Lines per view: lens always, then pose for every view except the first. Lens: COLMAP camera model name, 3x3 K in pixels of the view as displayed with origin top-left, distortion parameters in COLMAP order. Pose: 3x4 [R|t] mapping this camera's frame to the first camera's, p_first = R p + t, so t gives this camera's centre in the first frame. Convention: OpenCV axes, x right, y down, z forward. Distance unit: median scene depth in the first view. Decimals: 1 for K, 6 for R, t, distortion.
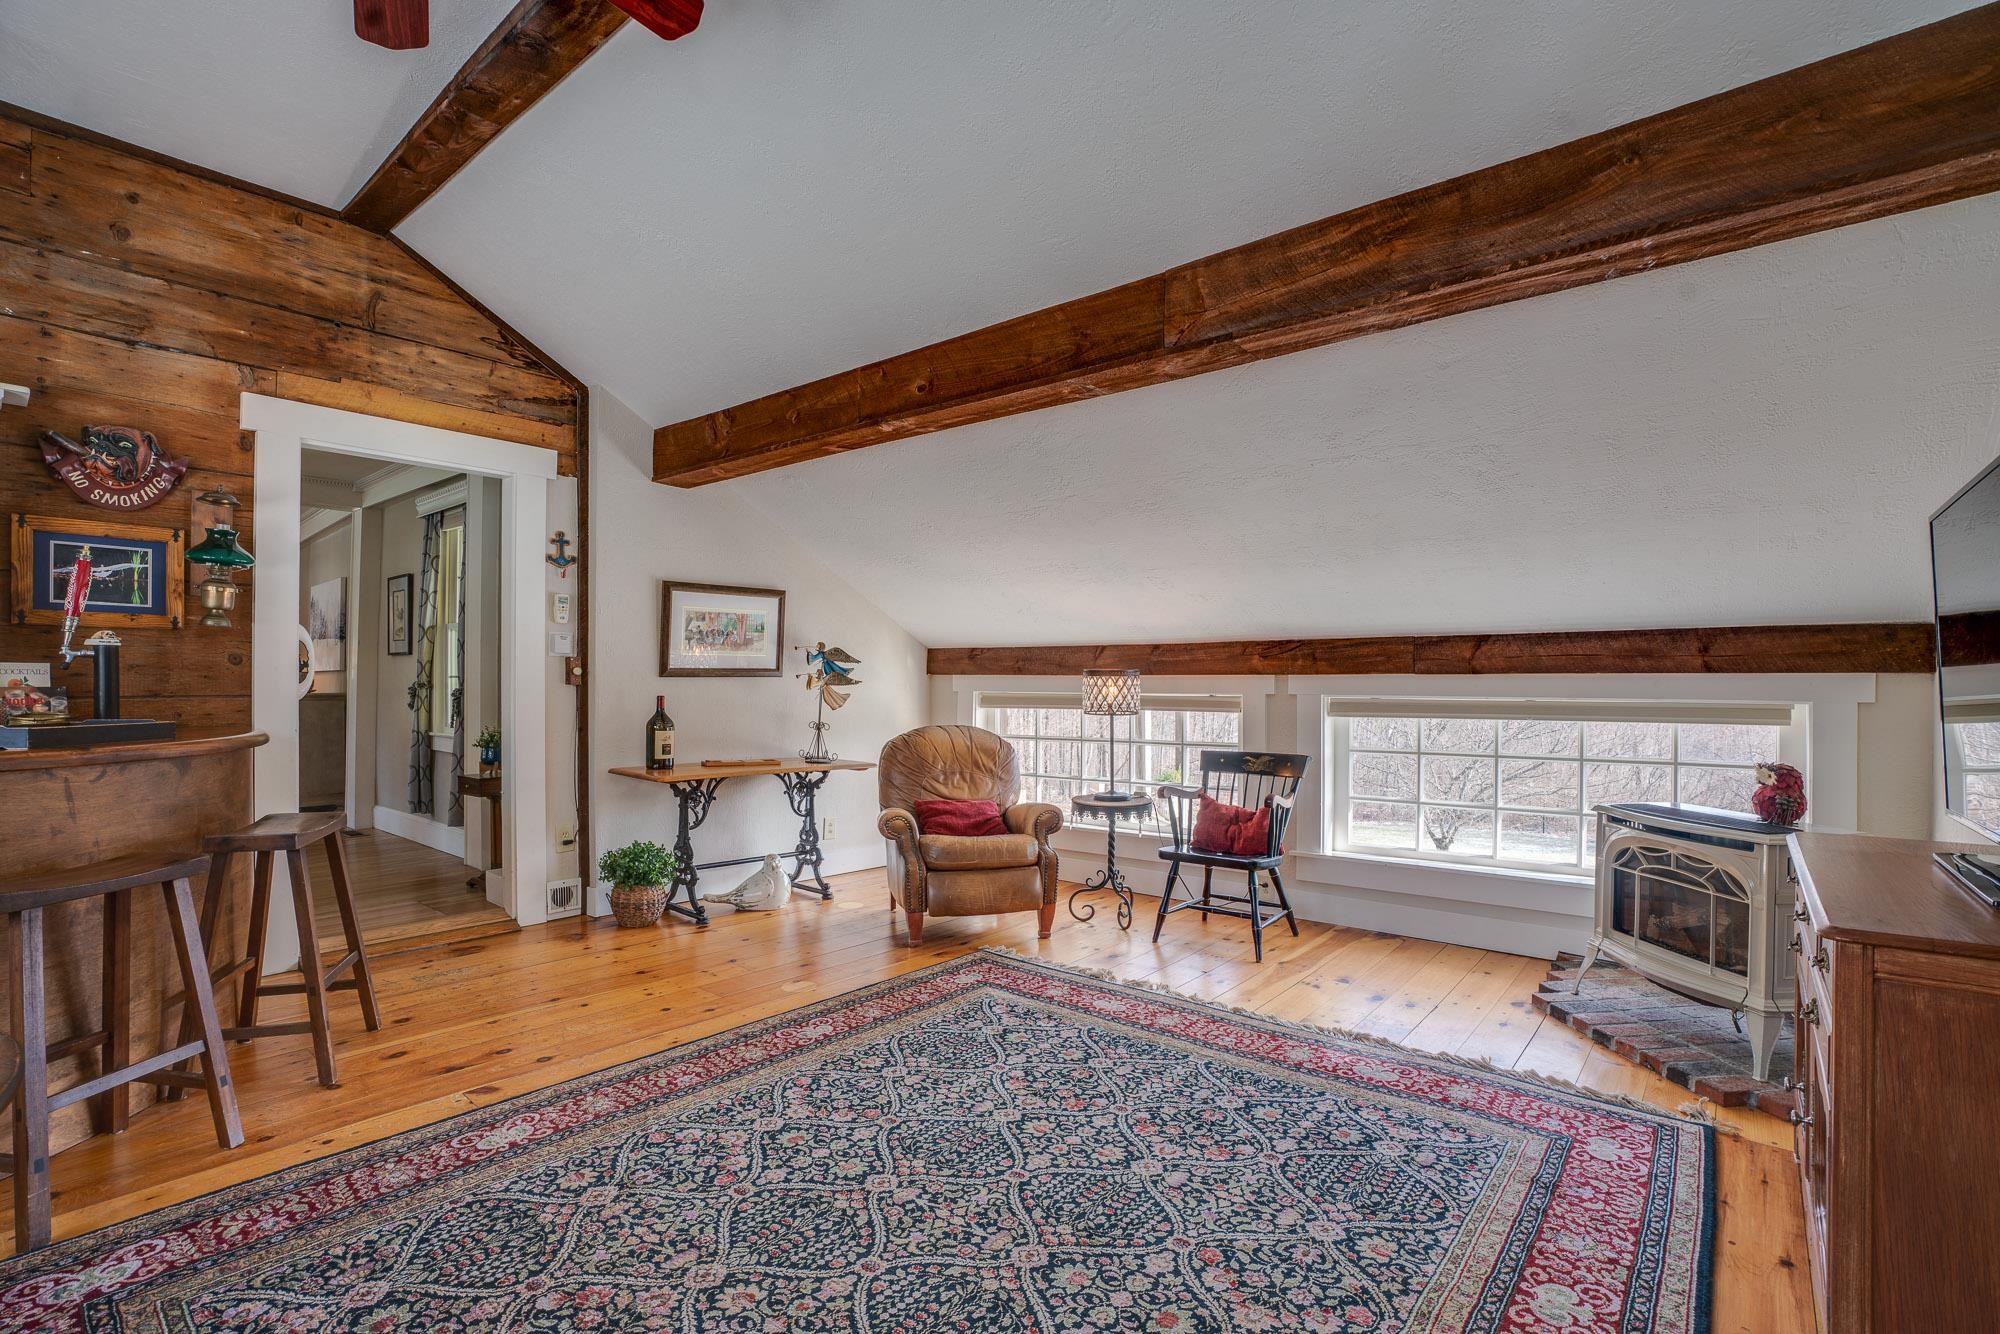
lens RADIAL K [[948.6, 0, 998.4], [0, 948.6, 680.5], [0, 0, 1]] dist [-0.074056, 0.023118]
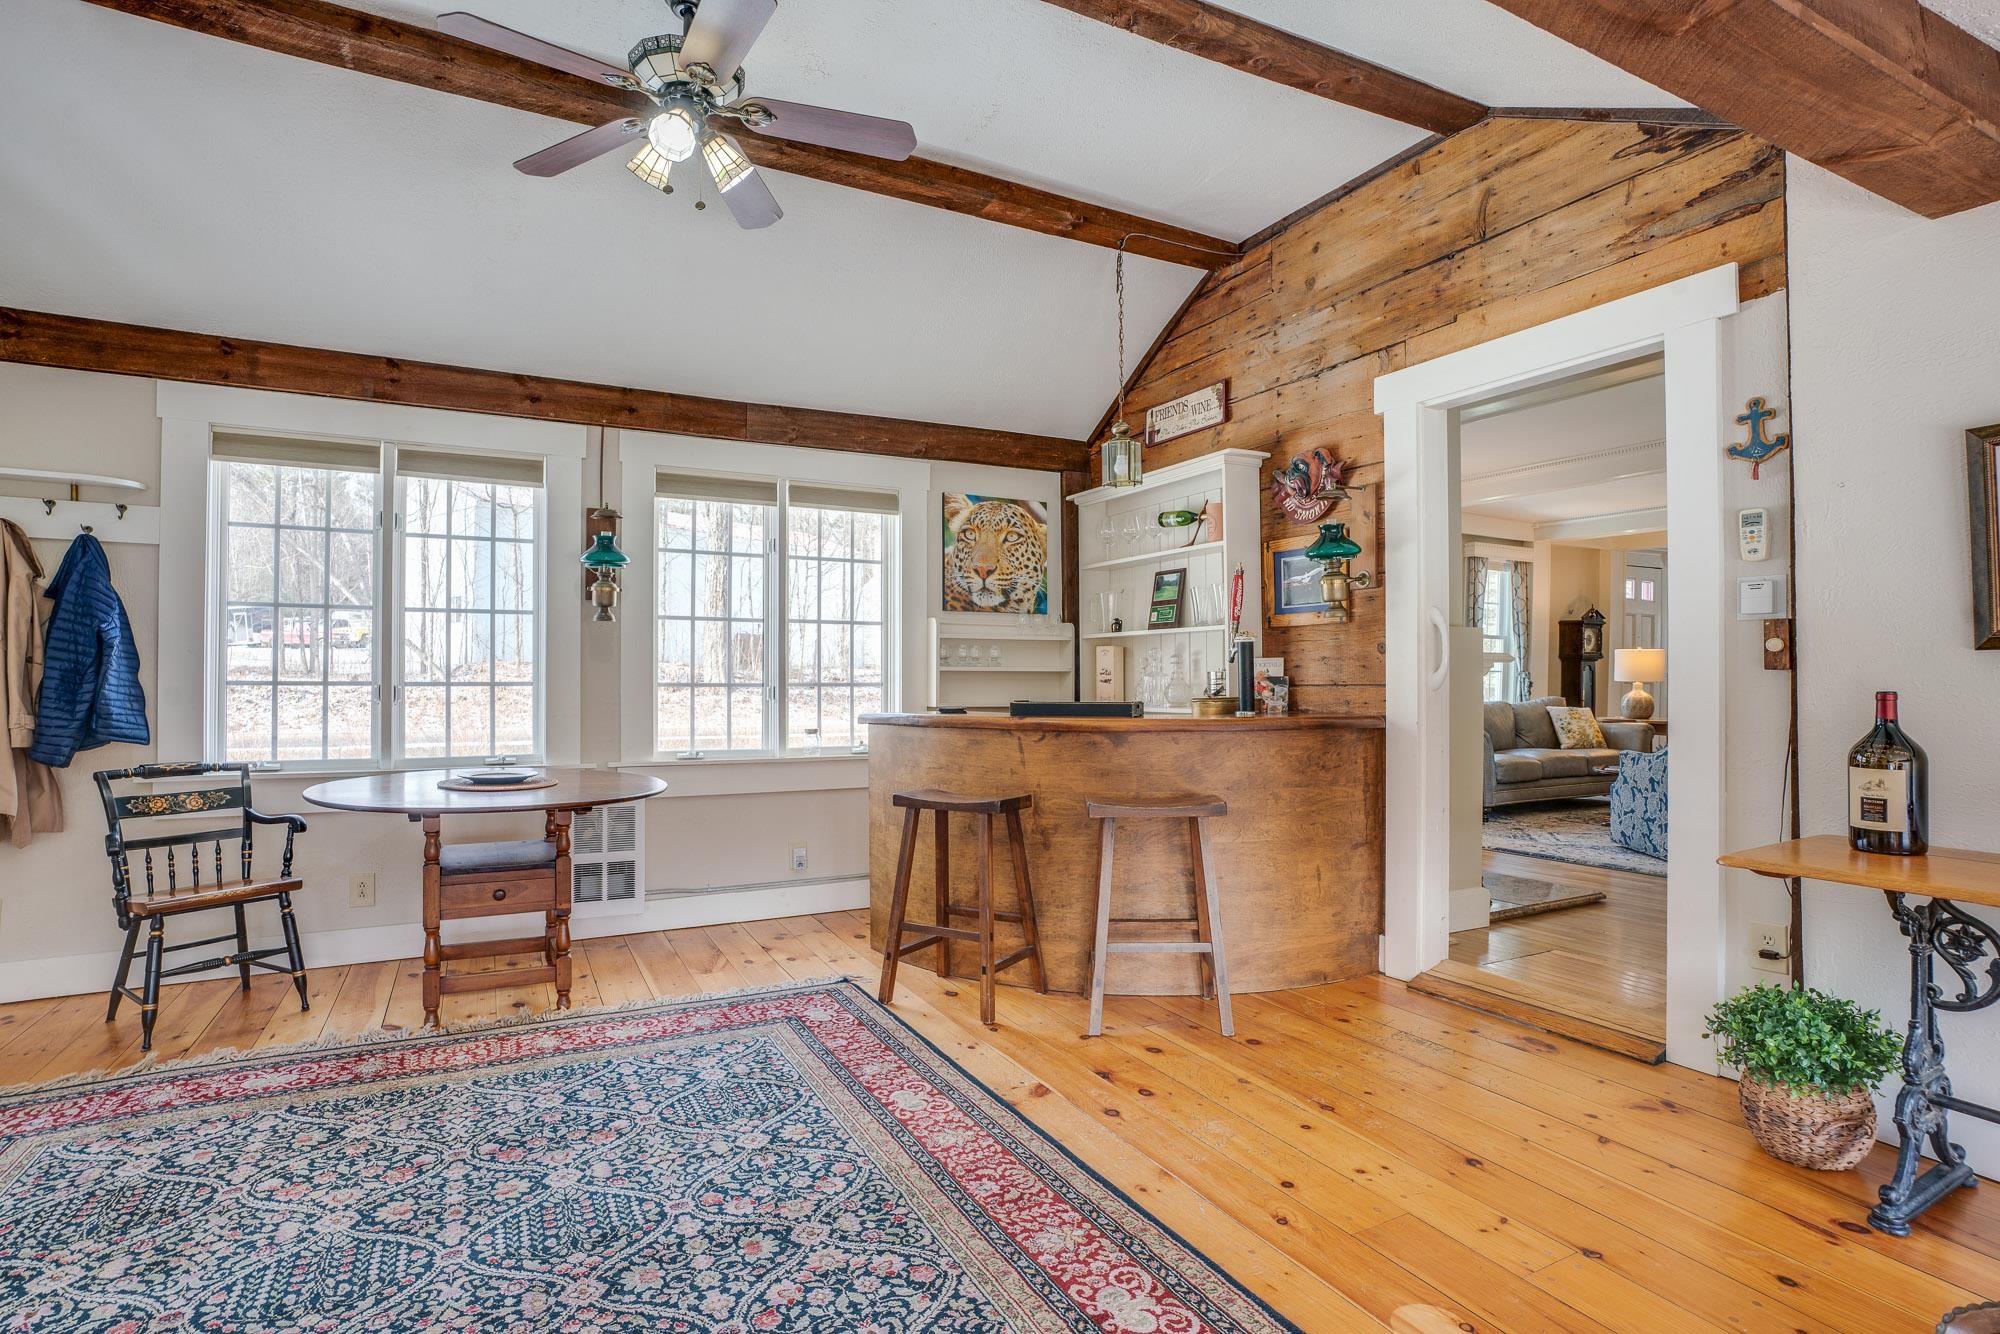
lens RADIAL K [[1001.2, 0, 1000.0], [0, 1001.2, 667.0], [0, 0, 1]] dist [-0.059732, 0.031114]
pose [[-0.388596, -0.011310, -0.921339, 0.396268], [0.006856, 0.999861, -0.015166, 0.013777], [0.921383, -0.012210, -0.388464, 1.279473]]
